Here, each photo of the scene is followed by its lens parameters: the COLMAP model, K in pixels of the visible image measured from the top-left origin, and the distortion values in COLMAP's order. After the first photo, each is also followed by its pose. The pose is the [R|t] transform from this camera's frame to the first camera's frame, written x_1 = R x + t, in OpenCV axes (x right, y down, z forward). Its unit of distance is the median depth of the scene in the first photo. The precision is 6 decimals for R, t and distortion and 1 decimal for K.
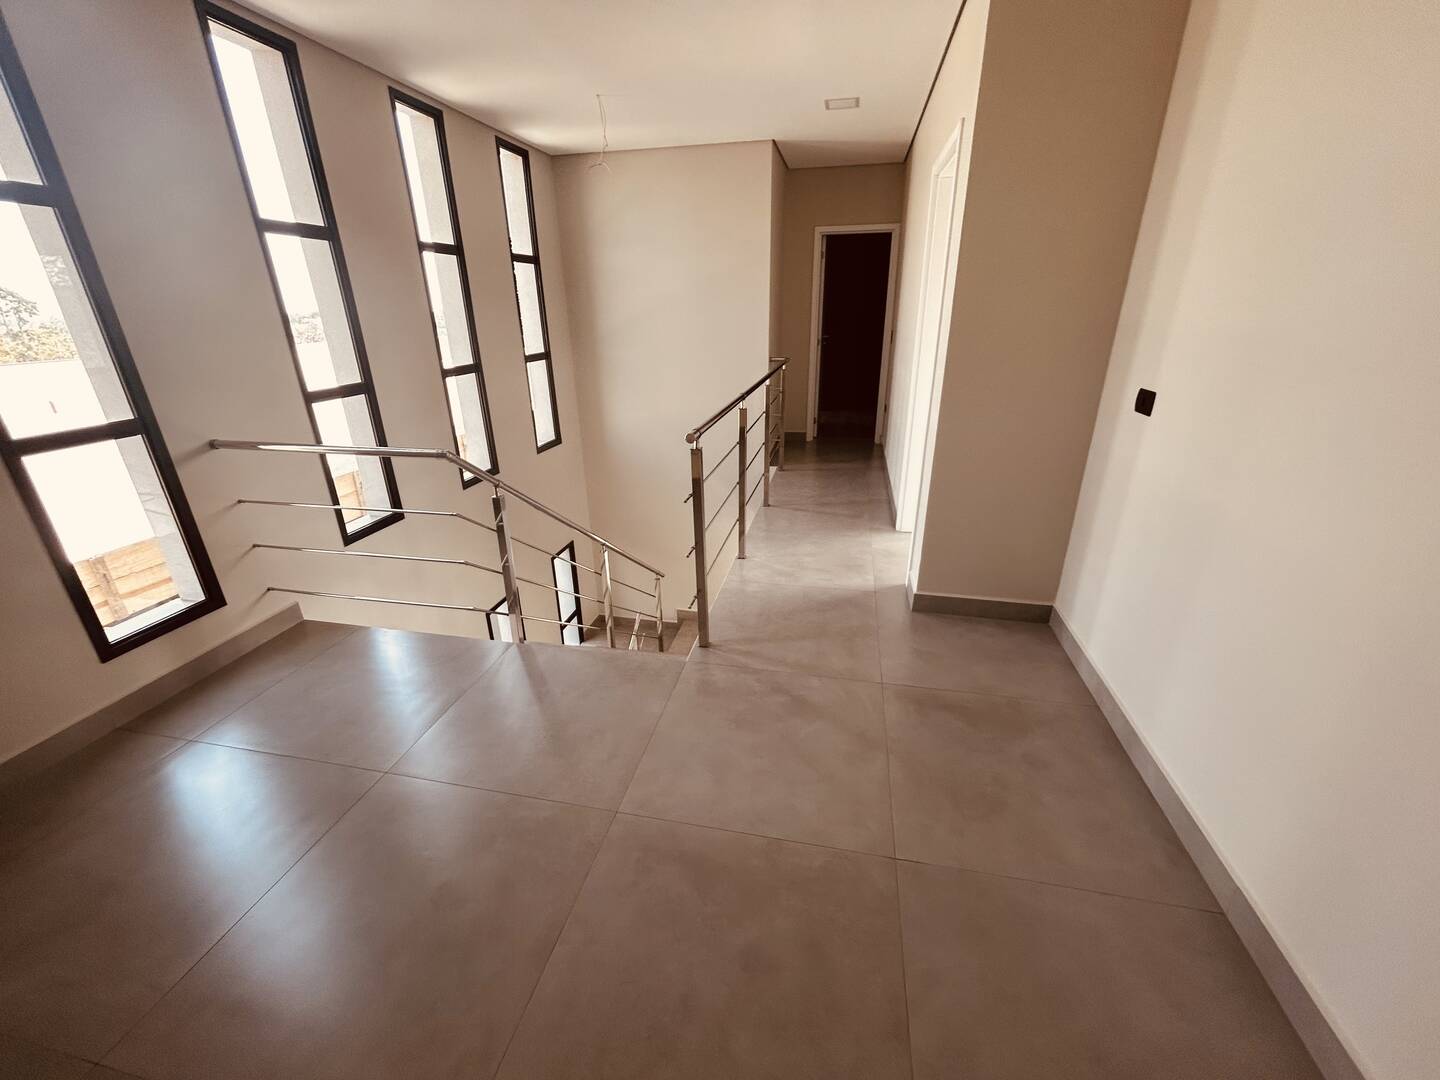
lens RADIAL K [[580.0, 0, 718.0], [0, 580.0, 541.2], [0, 0, 1]] dist [0.000787, 0.000252]
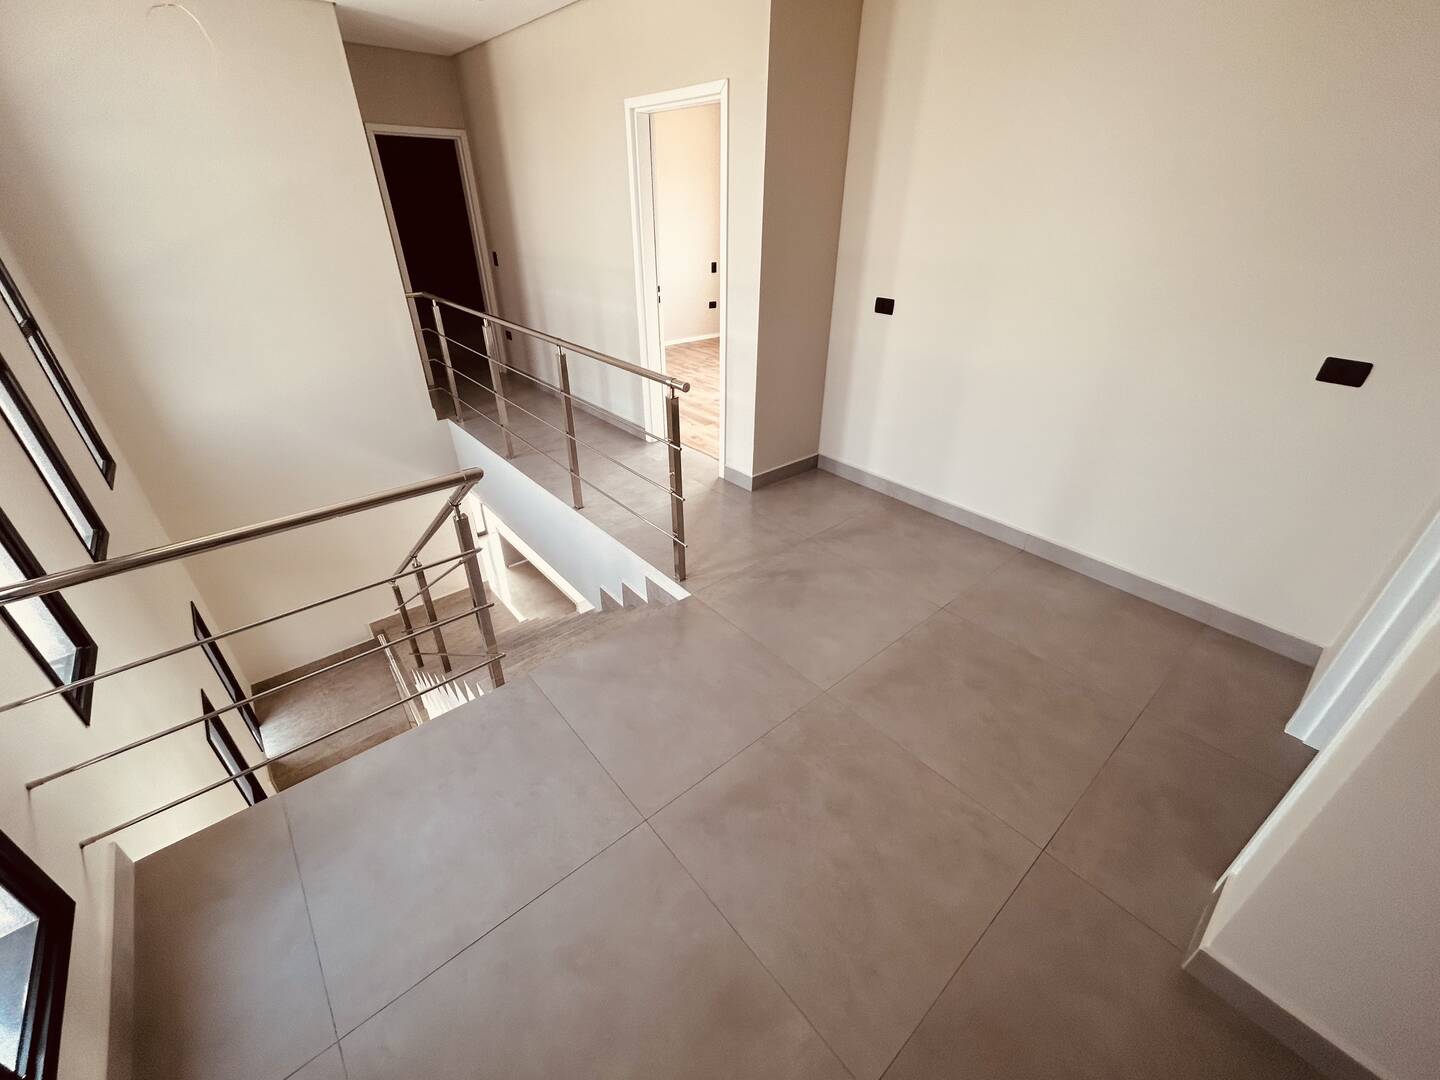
lens RADIAL K [[580.0, 0, 718.0], [0, 580.0, 541.2], [0, 0, 1]] dist [0.000787, 0.000252]
pose [[0.607414, -0.386131, 0.694227, -0.729674], [0.286645, 0.921577, 0.261784, -0.152701], [-0.740866, 0.039985, 0.670461, 0.227766]]
